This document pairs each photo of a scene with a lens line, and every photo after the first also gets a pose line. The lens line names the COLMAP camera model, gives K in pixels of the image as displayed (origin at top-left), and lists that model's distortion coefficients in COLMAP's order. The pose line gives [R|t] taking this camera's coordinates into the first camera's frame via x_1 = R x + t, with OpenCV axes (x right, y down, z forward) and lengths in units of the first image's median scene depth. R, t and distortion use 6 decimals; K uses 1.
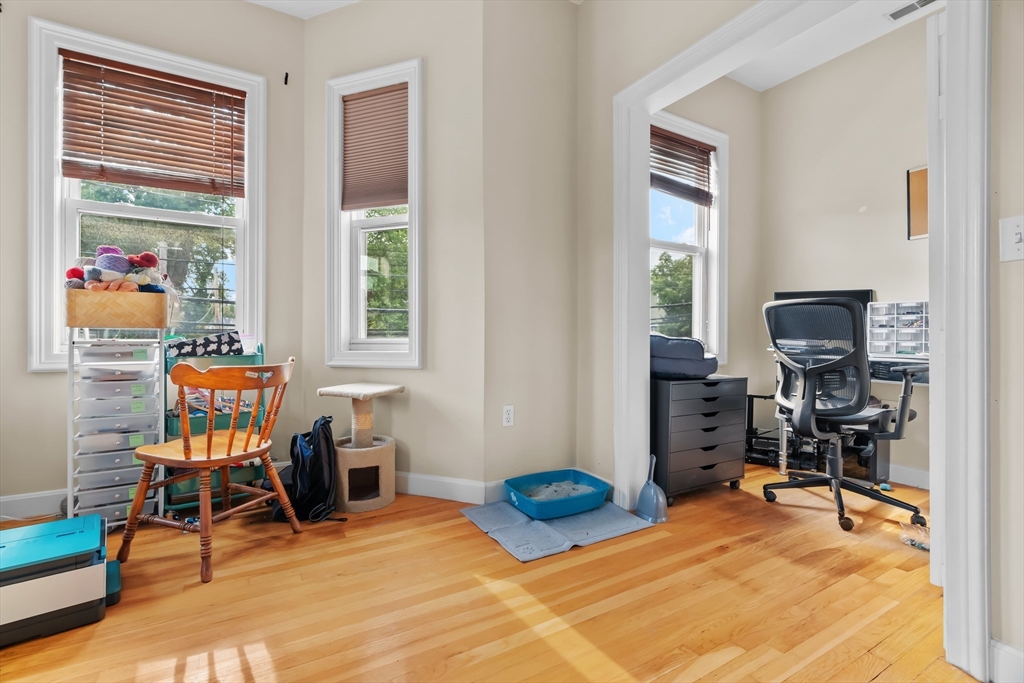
lens RADIAL K [[464.4, 0, 512.6], [0, 464.4, 342.9], [0, 0, 1]] dist [-0.000446, 0.000819]
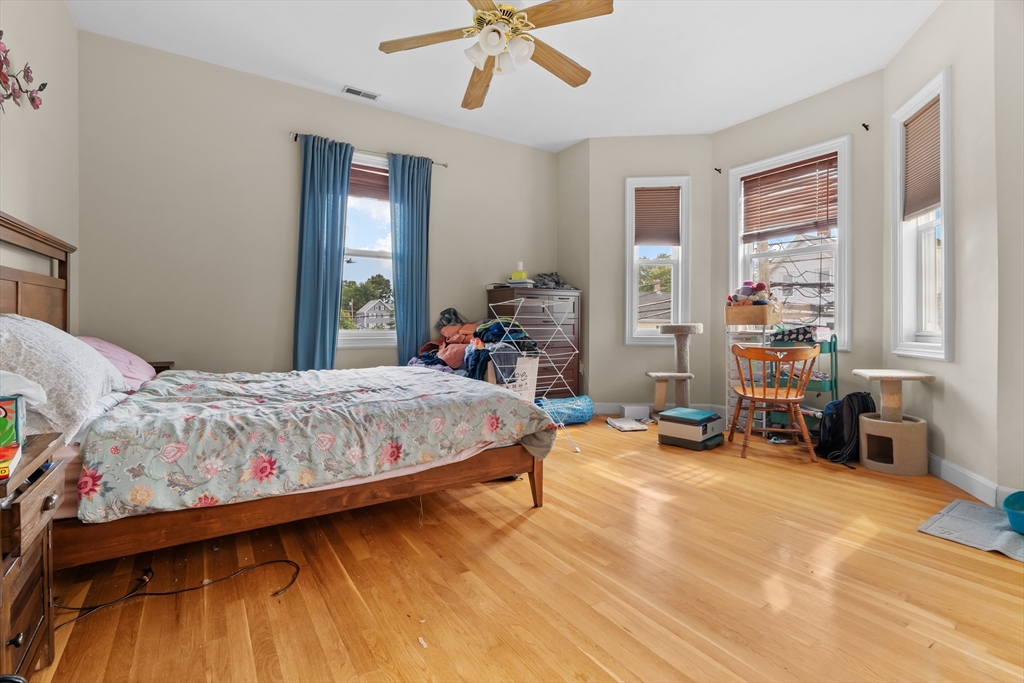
lens RADIAL K [[464.4, 0, 510.9], [0, 464.4, 331.1], [0, 0, 1]] dist [-0.000446, 0.000819]
pose [[0.061033, 0.014252, -0.998034, 0.864336], [-0.000316, 0.999898, 0.014259, -0.029980], [0.998136, -0.000555, 0.061031, -0.061400]]
